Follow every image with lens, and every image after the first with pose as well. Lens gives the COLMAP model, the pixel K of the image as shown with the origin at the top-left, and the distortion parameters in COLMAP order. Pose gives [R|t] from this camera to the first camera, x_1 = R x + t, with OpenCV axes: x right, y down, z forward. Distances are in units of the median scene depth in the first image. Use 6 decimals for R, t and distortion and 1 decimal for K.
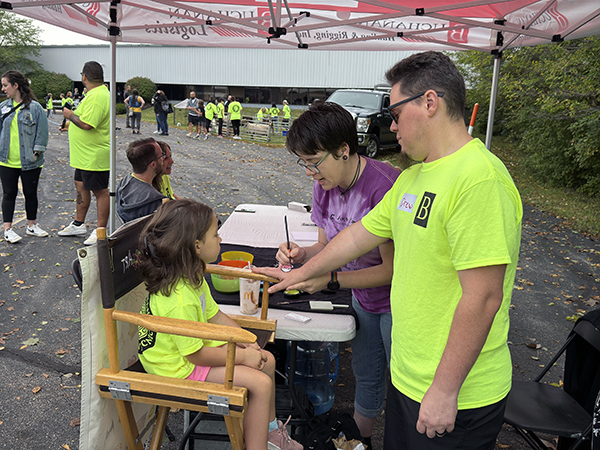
lens RADIAL K [[616.2, 0, 300.0], [0, 616.2, 225.0], [0, 0, 1]] dist [-0.052931, -0.002595]
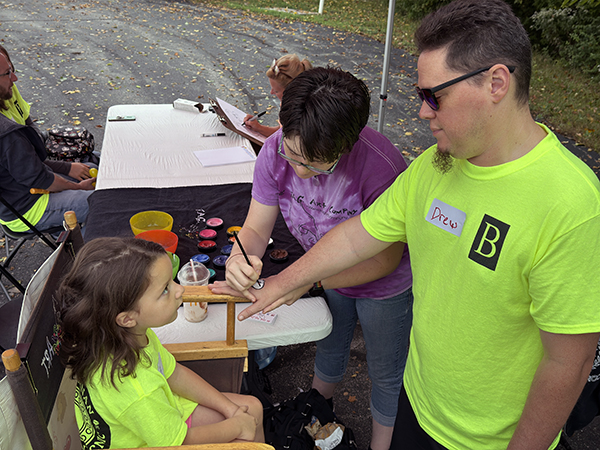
lens RADIAL K [[583.4, 0, 300.0], [0, 583.4, 225.0], [0, 0, 1]] dist [0.011277, -0.015469]
pose [[0.957652, -0.141215, 0.250919, -0.170325], [0.055972, 0.946147, 0.318863, -0.266069], [-0.282434, -0.291316, 0.913984, 0.435409]]
